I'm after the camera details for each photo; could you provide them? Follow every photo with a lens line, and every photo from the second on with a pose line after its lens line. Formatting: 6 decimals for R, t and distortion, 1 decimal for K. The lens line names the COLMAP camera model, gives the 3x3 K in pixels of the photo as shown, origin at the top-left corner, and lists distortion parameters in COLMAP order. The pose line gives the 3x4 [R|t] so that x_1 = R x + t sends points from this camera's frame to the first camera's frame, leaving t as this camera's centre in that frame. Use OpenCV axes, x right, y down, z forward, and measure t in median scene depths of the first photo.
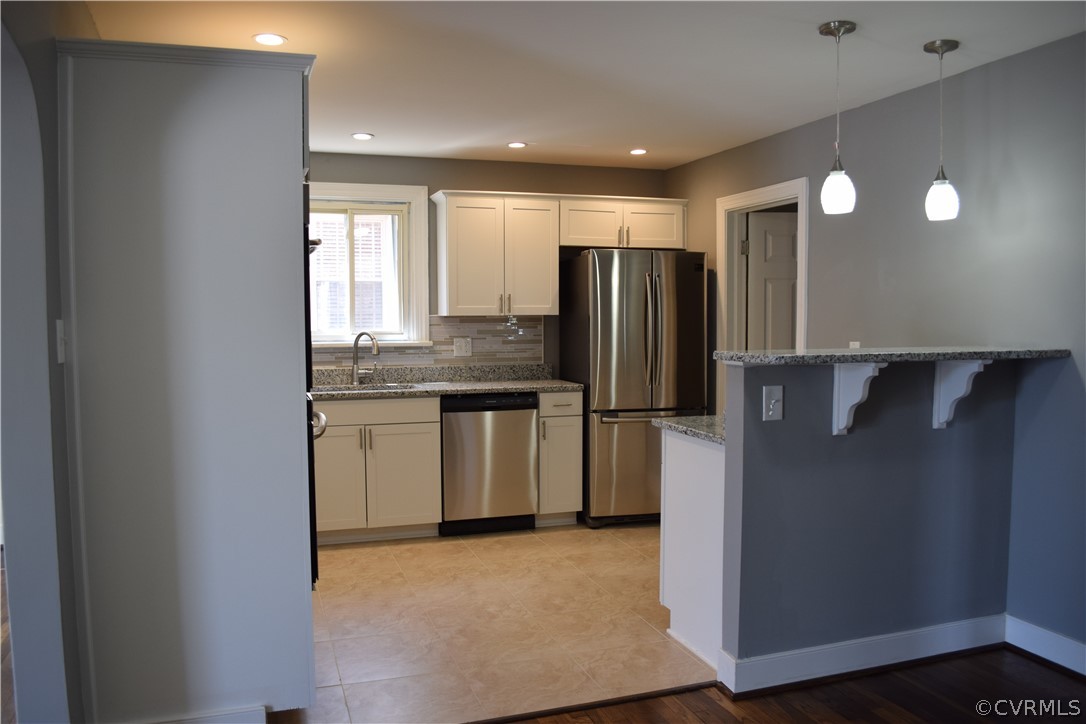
lens RADIAL K [[857.6, 0, 543.0], [0, 857.6, 362.0], [0, 0, 1]] dist [-0.079935, 0.004441]
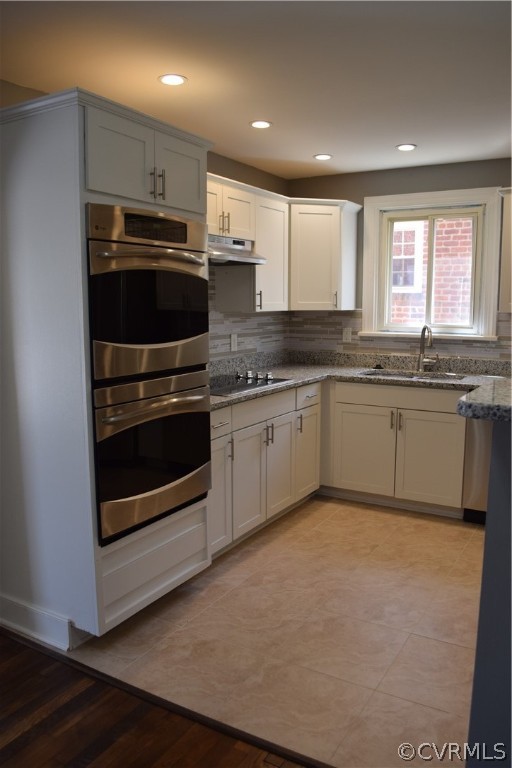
lens RADIAL K [[606.5, 0, 256.0], [0, 606.5, 384.0], [0, 0, 1]] dist [-0.079935, 0.004441]
pose [[0.650254, 0.106203, -0.752257, 0.266950], [-0.045806, 0.993860, 0.100717, -0.030039], [0.758335, -0.031034, 0.651126, 0.335219]]
